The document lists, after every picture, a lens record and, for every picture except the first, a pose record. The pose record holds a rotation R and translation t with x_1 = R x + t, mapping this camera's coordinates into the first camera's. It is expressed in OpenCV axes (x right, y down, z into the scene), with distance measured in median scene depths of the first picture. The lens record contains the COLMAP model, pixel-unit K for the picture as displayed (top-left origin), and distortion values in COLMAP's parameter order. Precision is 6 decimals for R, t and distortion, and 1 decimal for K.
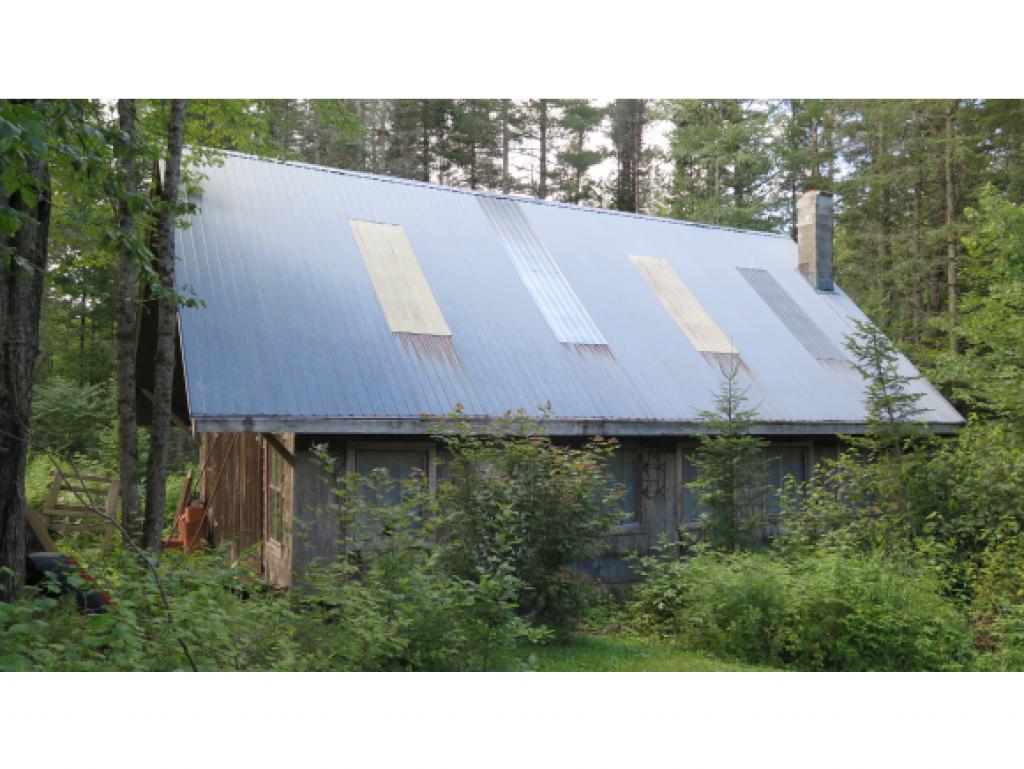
lens RADIAL K [[927.6, 0, 512.0], [0, 927.6, 384.5], [0, 0, 1]] dist [-0.001407, -0.009103]
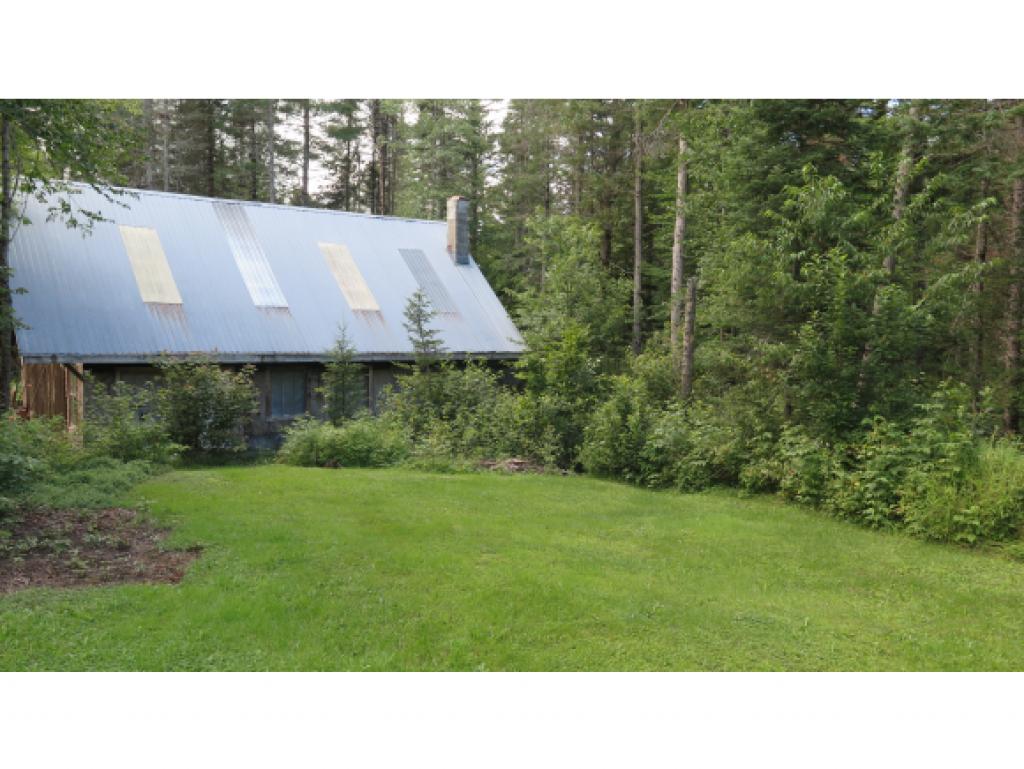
lens RADIAL K [[927.6, 0, 512.0], [0, 927.6, 384.5], [0, 0, 1]] dist [-0.001407, -0.009103]
pose [[0.984645, -0.011169, 0.174212, 0.232136], [-0.004113, 0.996190, 0.087118, -0.056861], [-0.174521, -0.086497, 0.980847, -0.774035]]
